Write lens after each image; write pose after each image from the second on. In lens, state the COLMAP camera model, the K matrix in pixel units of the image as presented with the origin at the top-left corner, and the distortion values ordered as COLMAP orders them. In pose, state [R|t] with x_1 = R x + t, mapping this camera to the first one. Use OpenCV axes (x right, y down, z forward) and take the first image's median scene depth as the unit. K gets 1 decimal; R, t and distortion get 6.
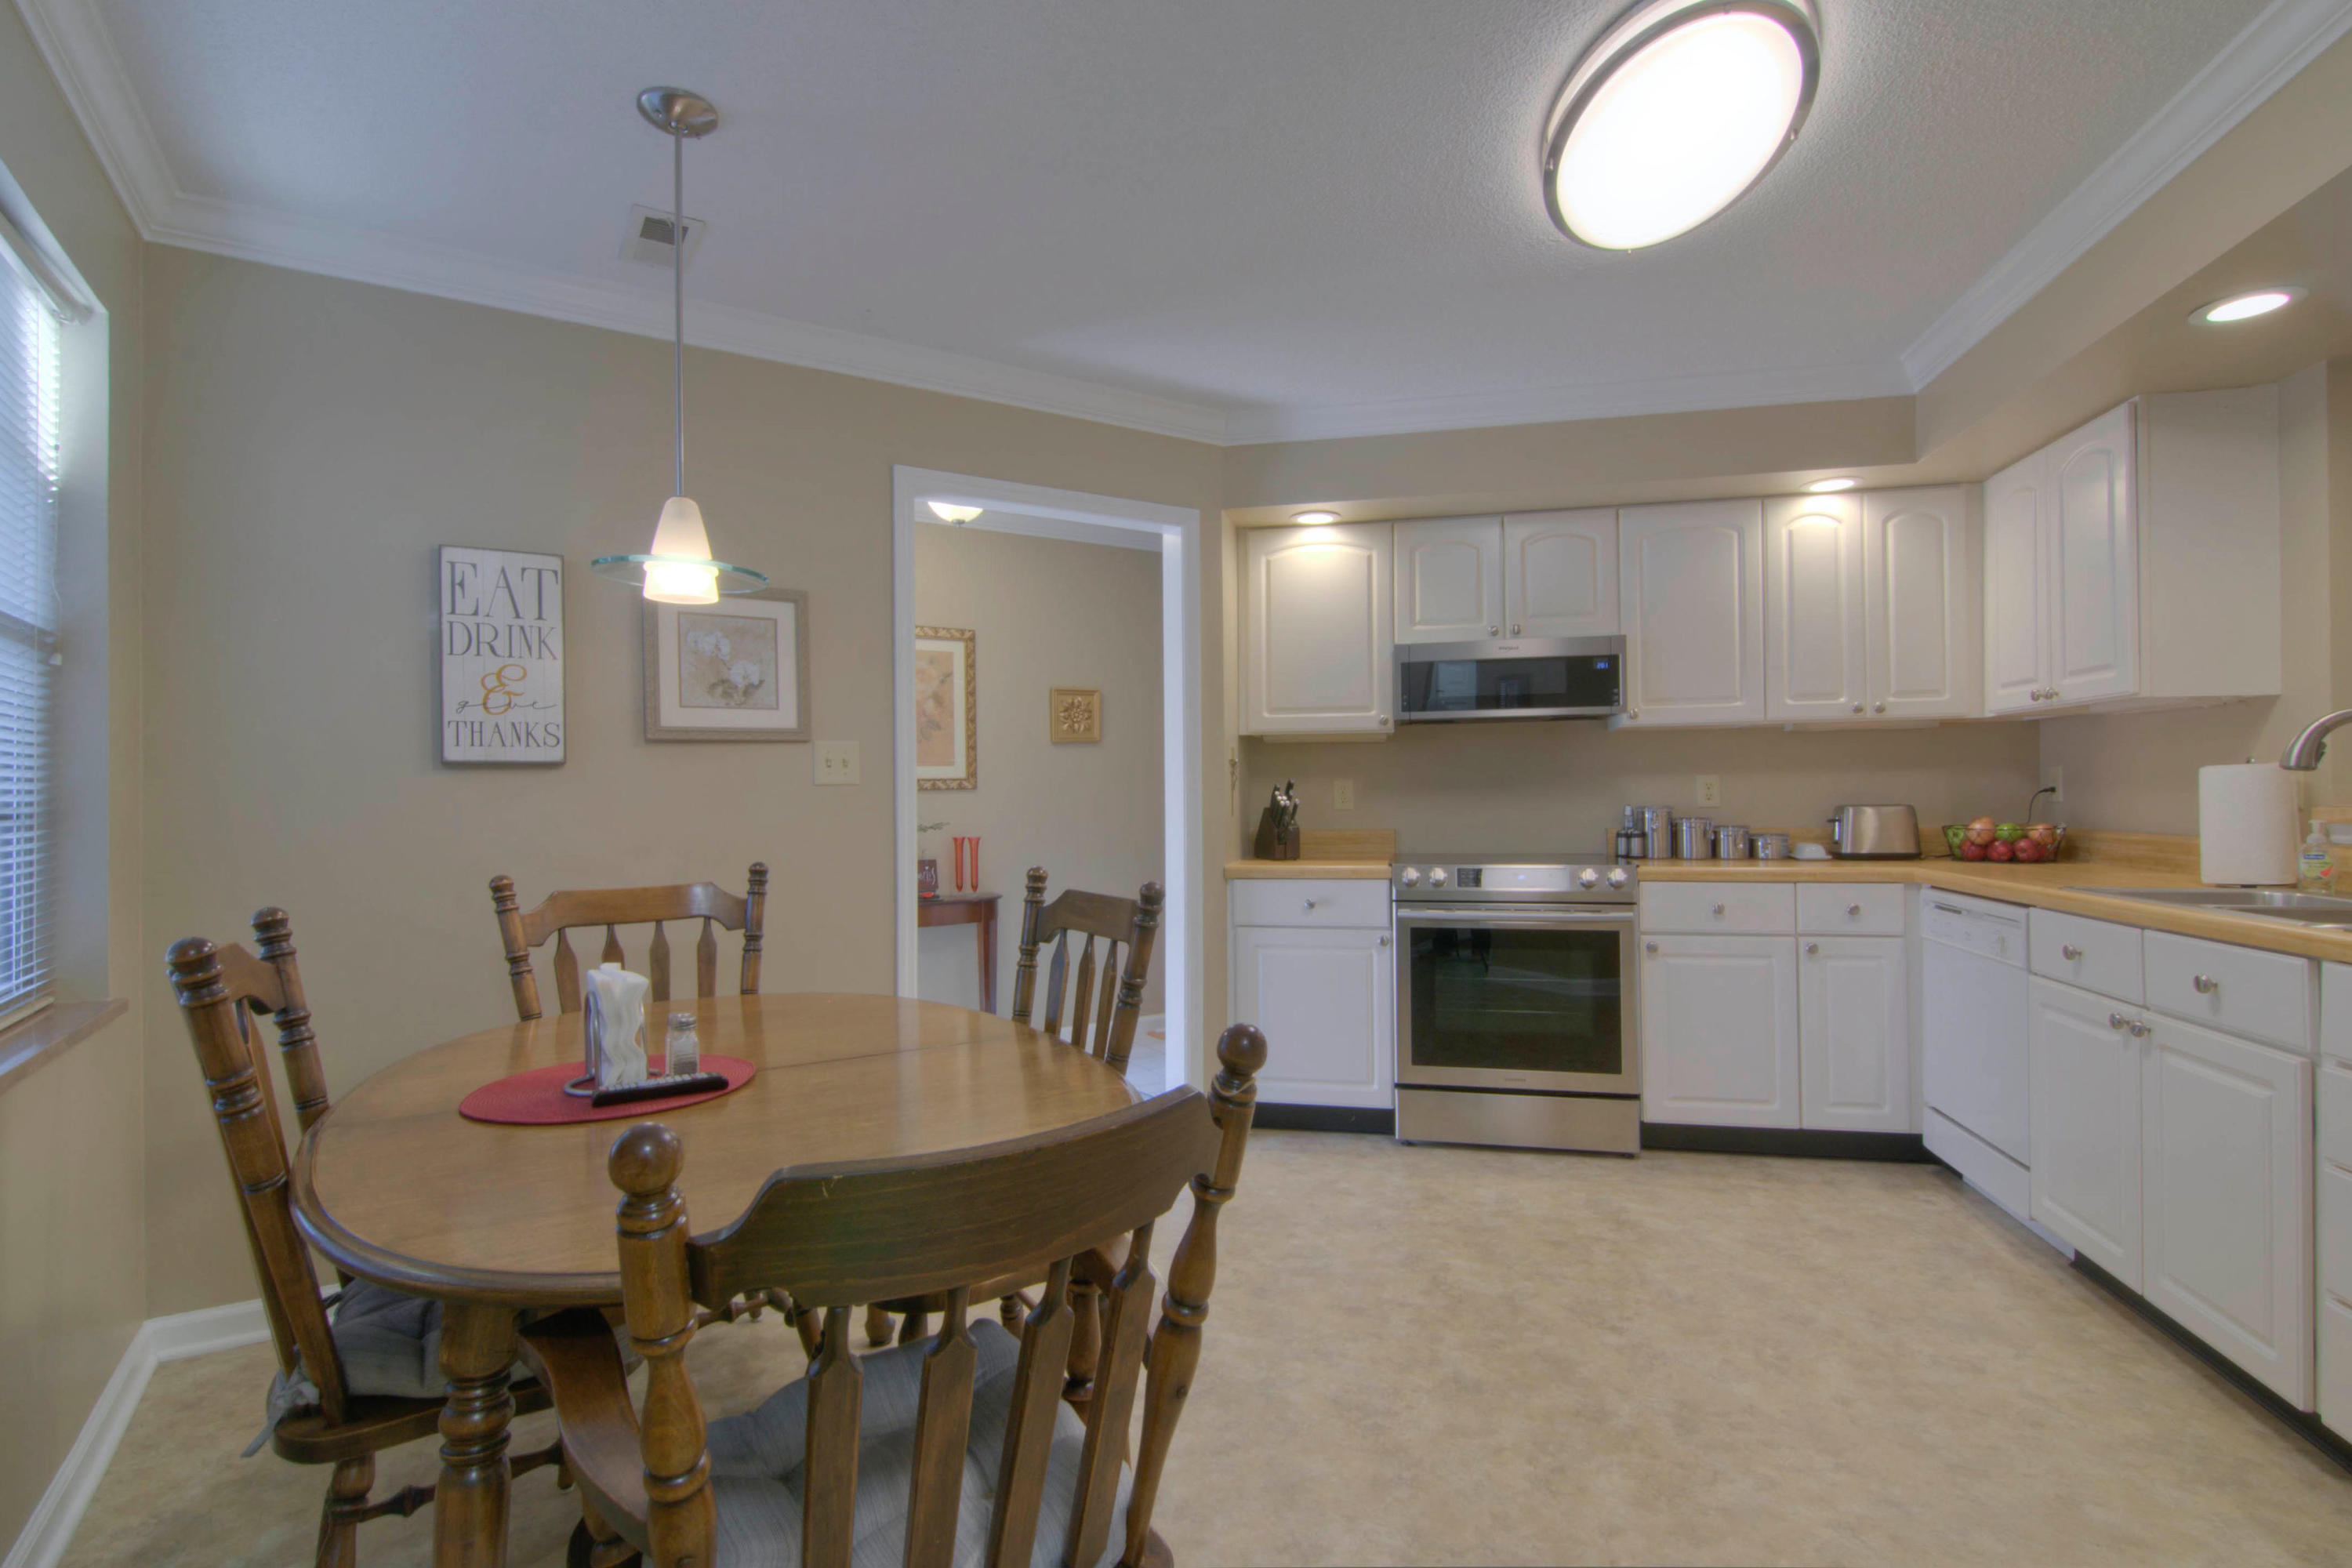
lens RADIAL K [[1101.8, 0, 1189.9], [0, 1101.8, 789.3], [0, 0, 1]] dist [0.012046, -0.012693]
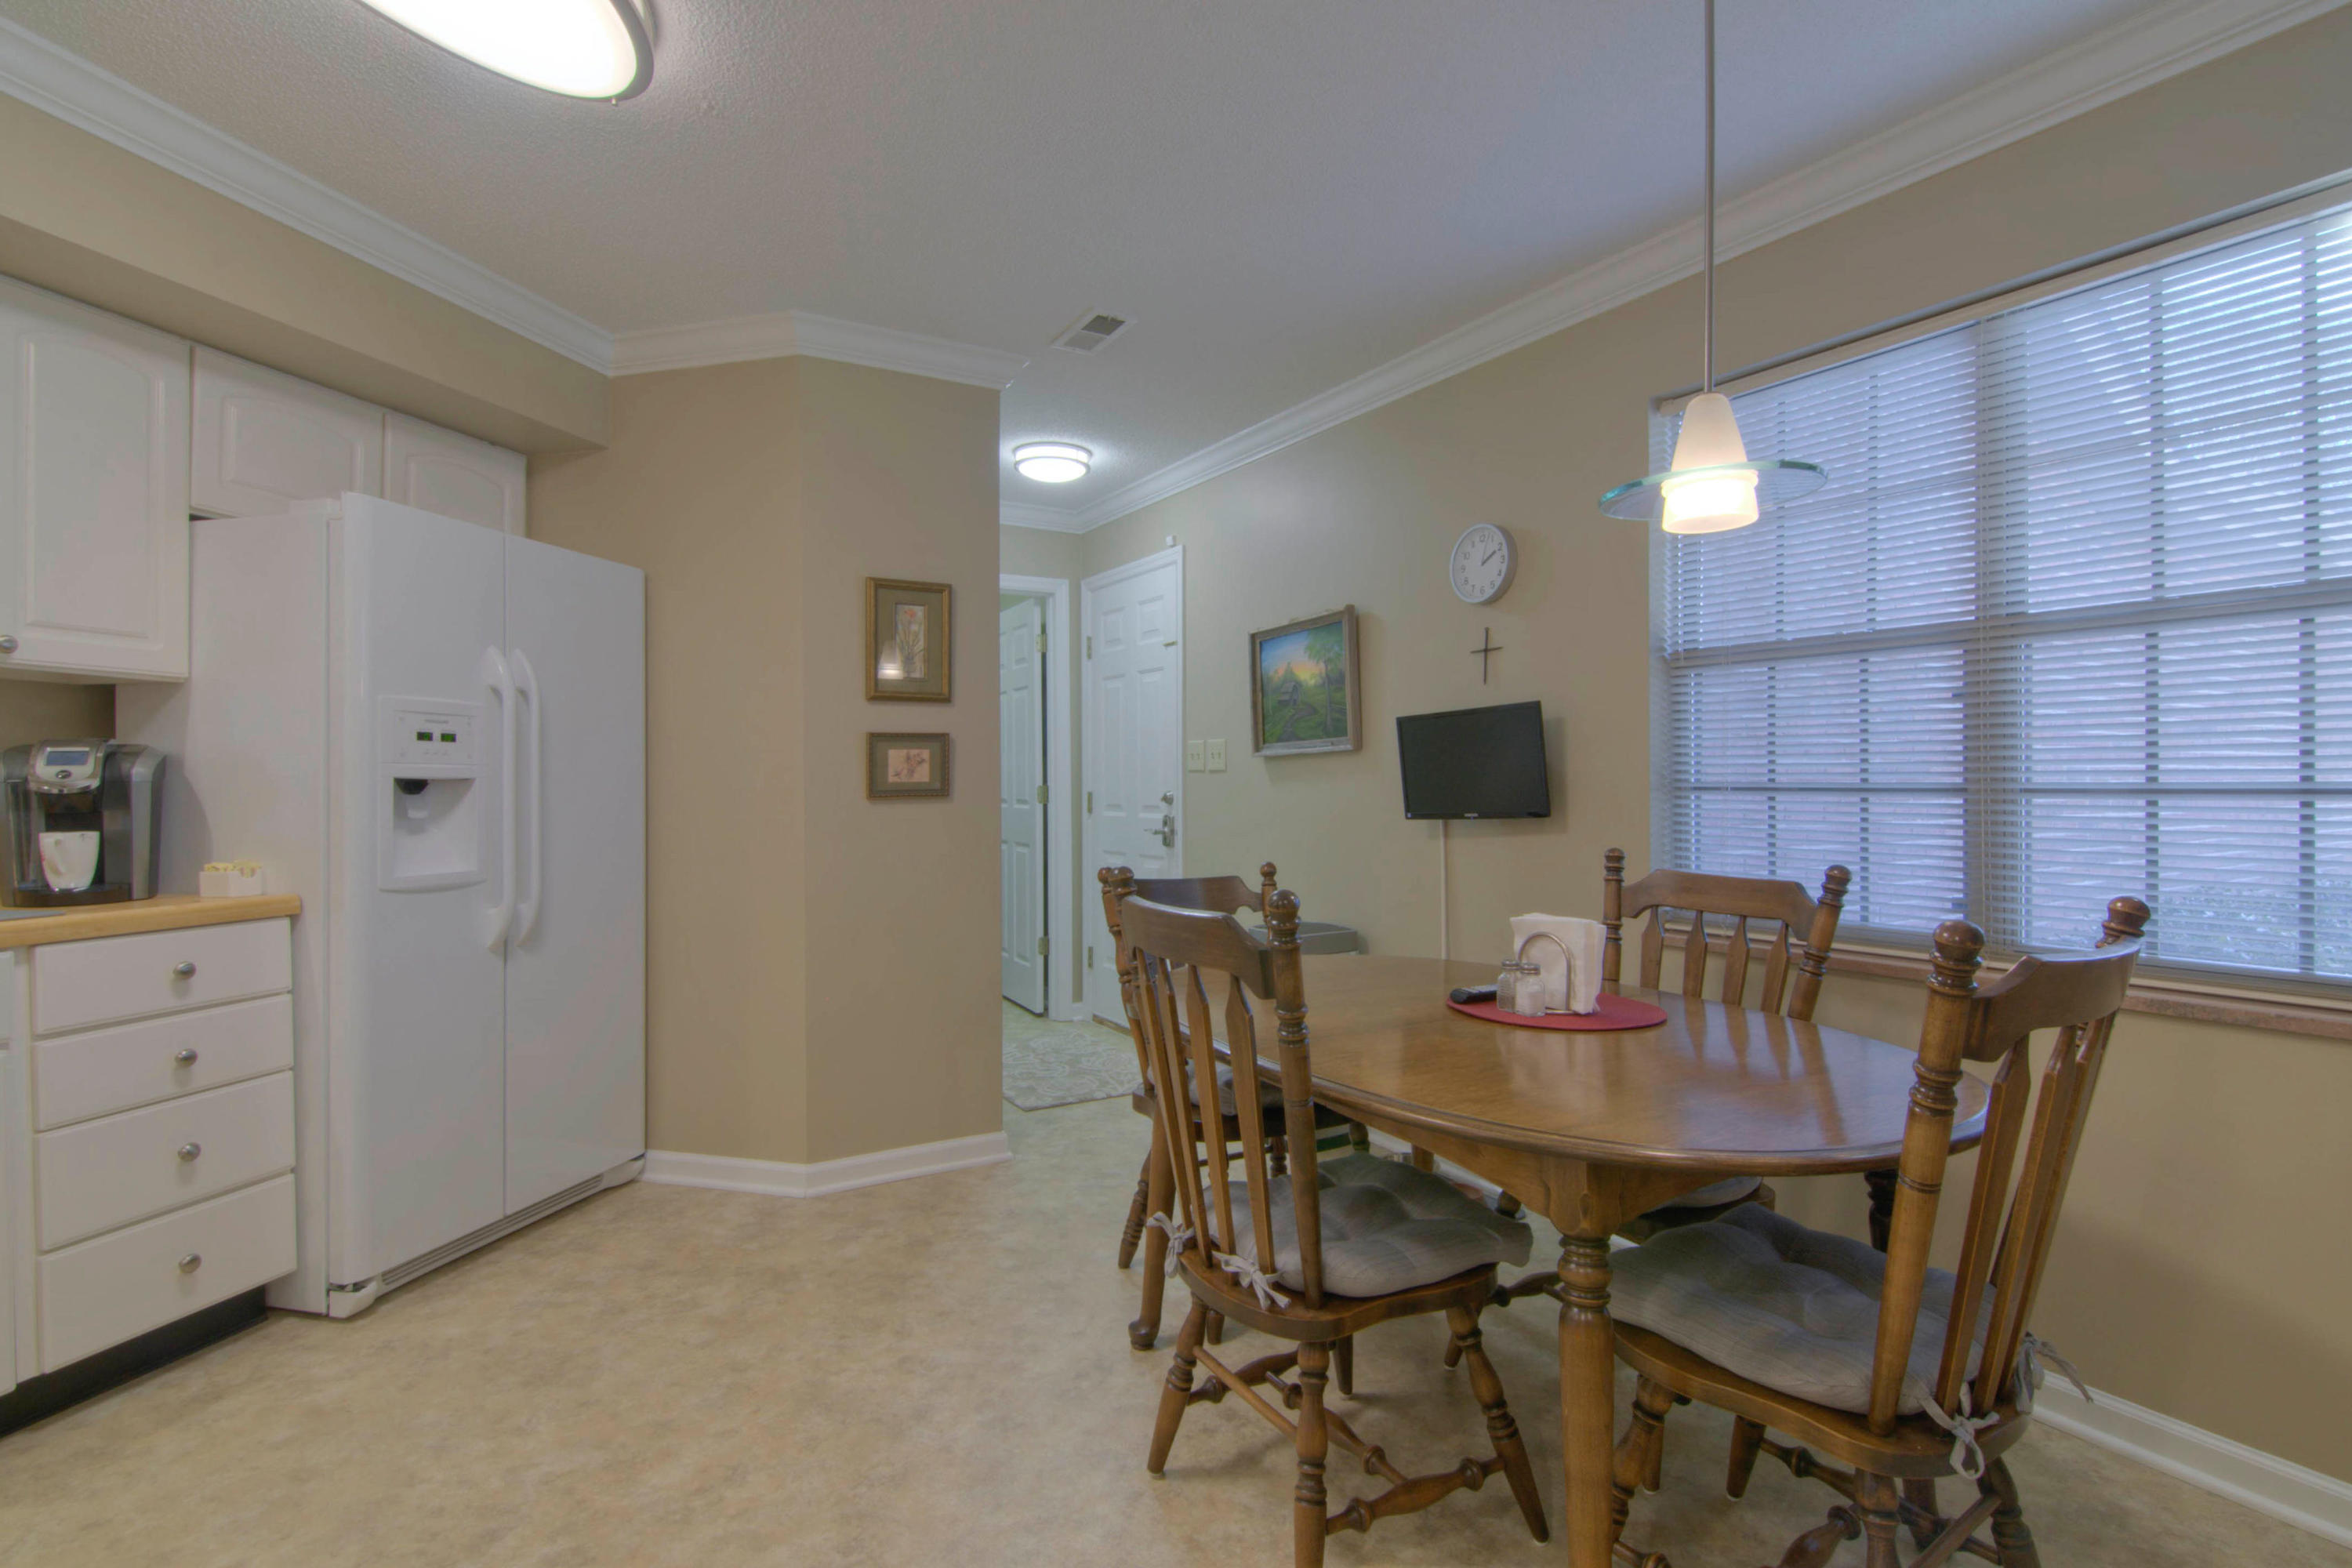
lens RADIAL K [[1105.9, 0, 1169.7], [0, 1105.9, 785.0], [0, 0, 1]] dist [0.002309, -0.011121]
pose [[-0.999038, 0.010369, 0.042611, -0.066709], [0.010192, 0.999939, -0.004369, 0.007074], [-0.042654, -0.003930, -0.999082, 1.076881]]
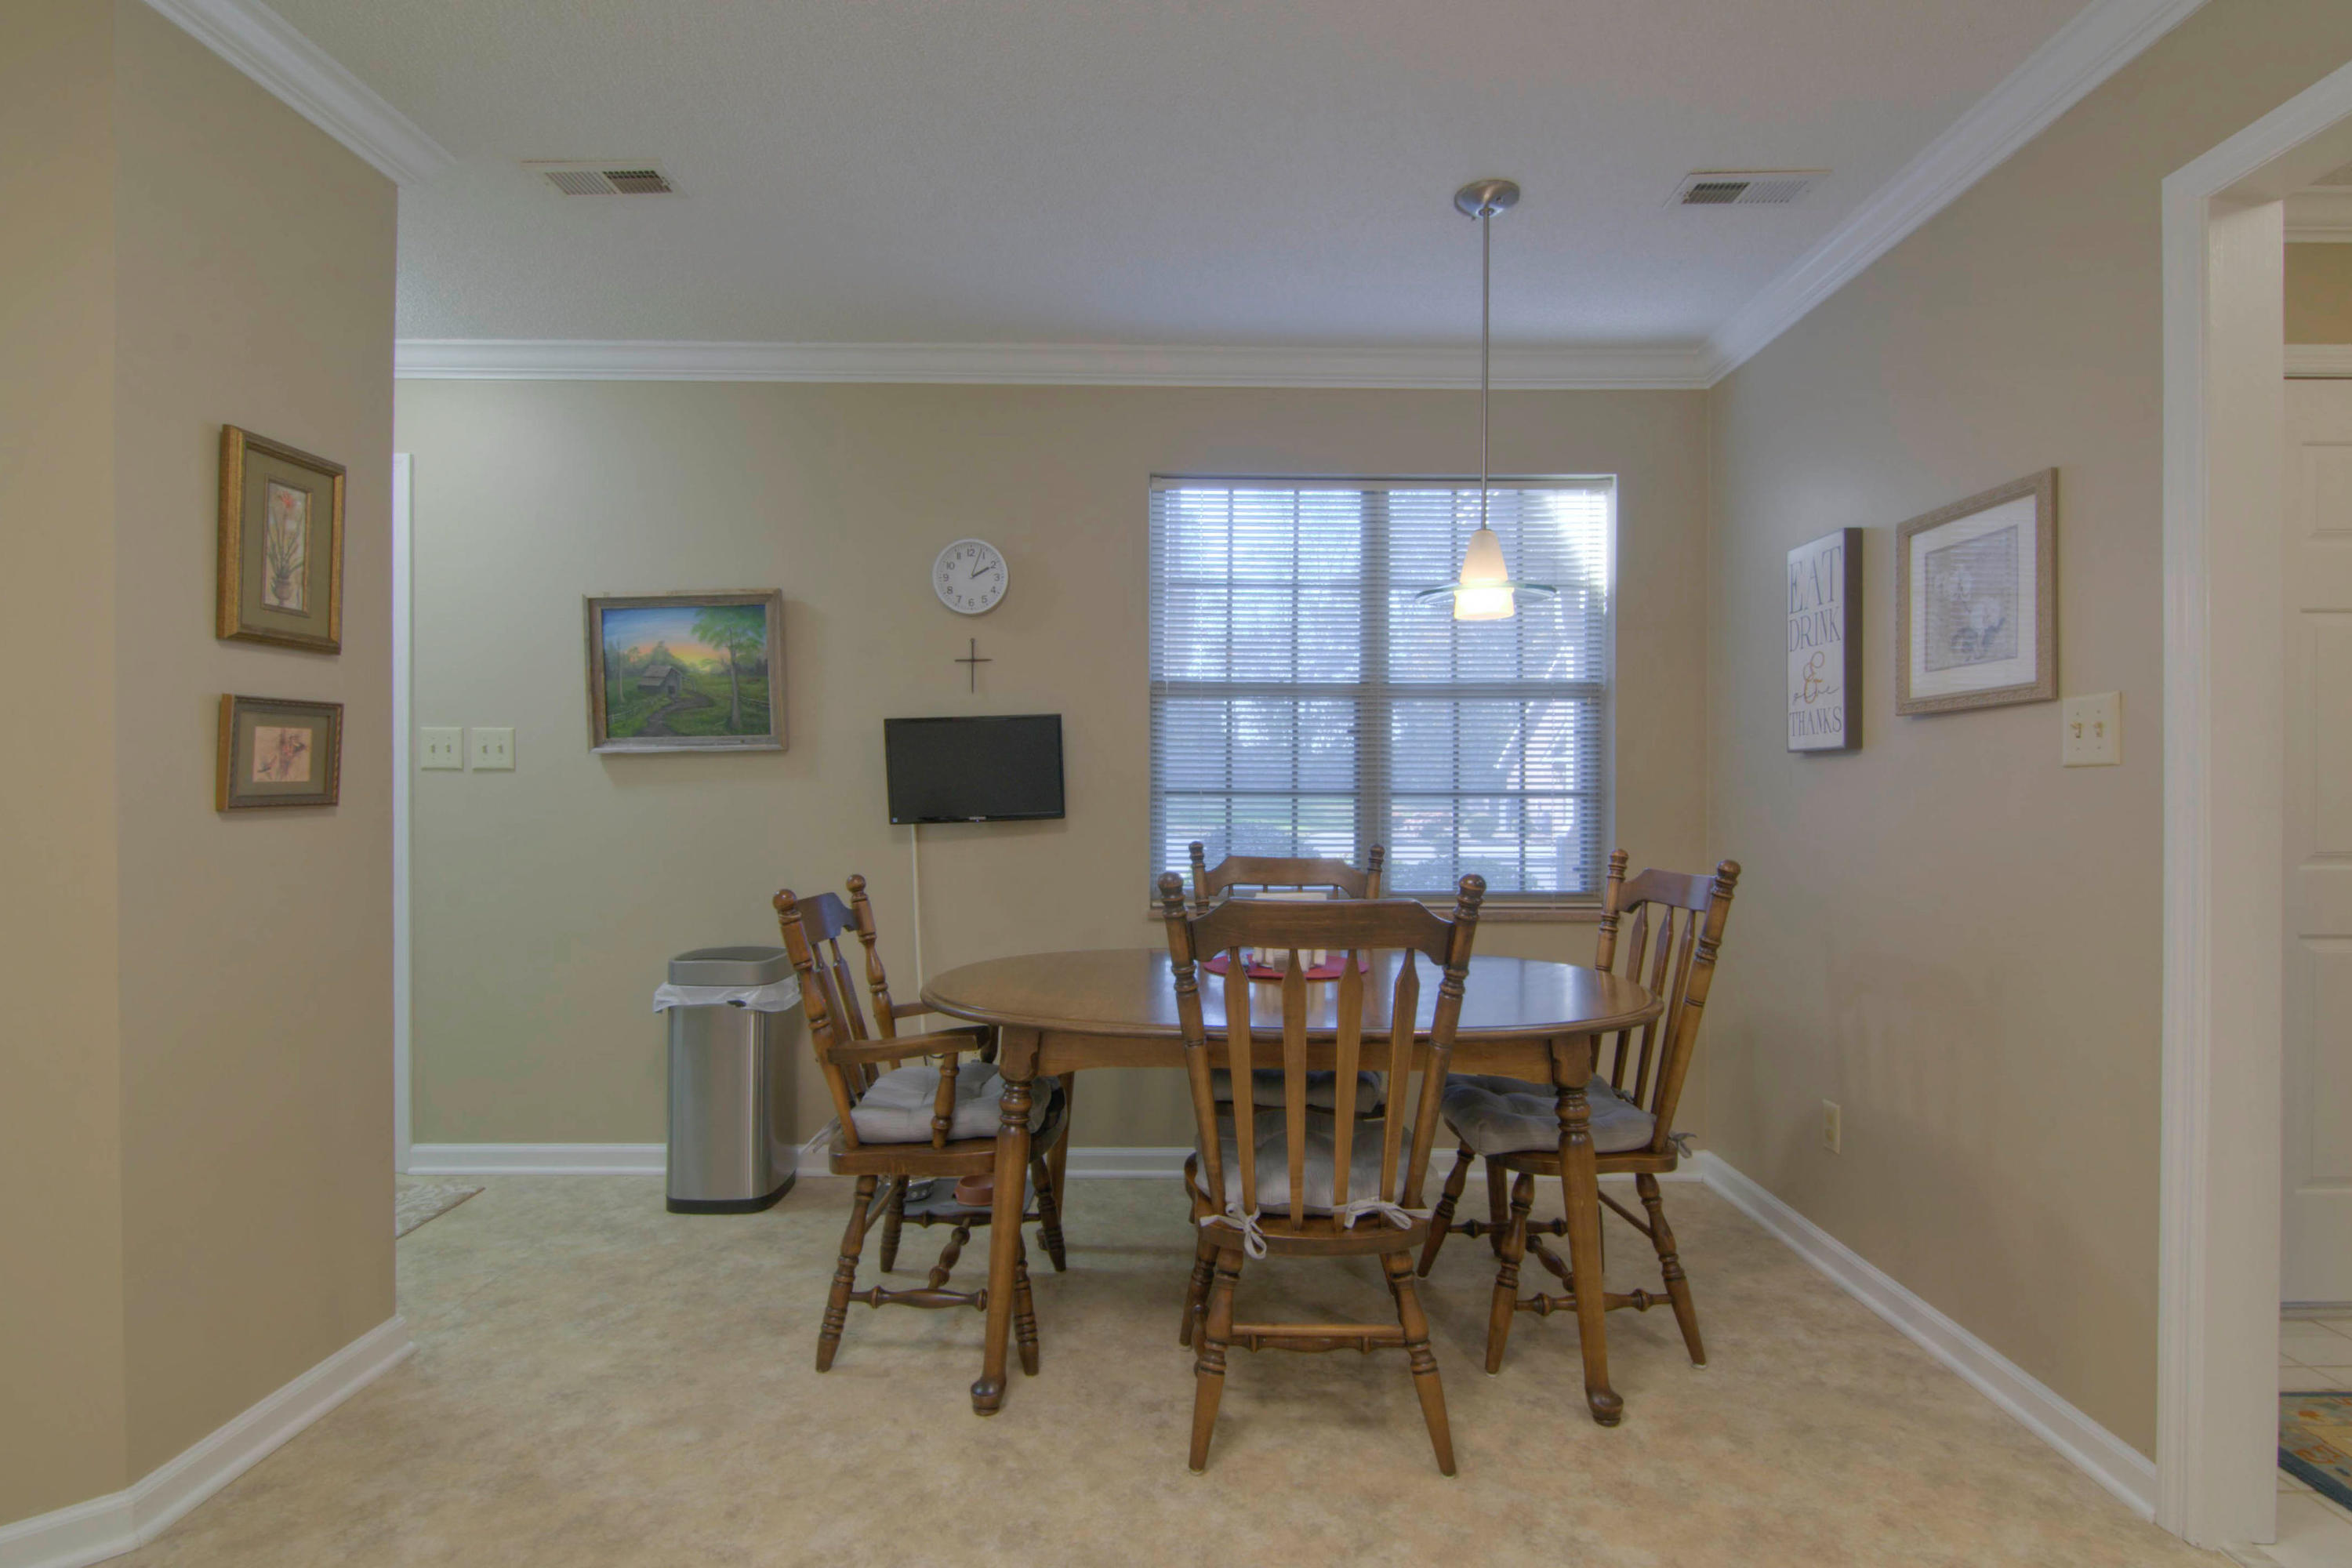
lens RADIAL K [[1128.4, 0, 1188.7], [0, 1128.4, 791.6], [0, 0, 1]] dist [0.001136, -0.012010]
pose [[-0.550880, 0.009817, -0.834527, 0.429285], [0.006558, 0.999951, 0.007434, 0.001765], [0.834559, -0.001378, -0.550917, 0.841144]]
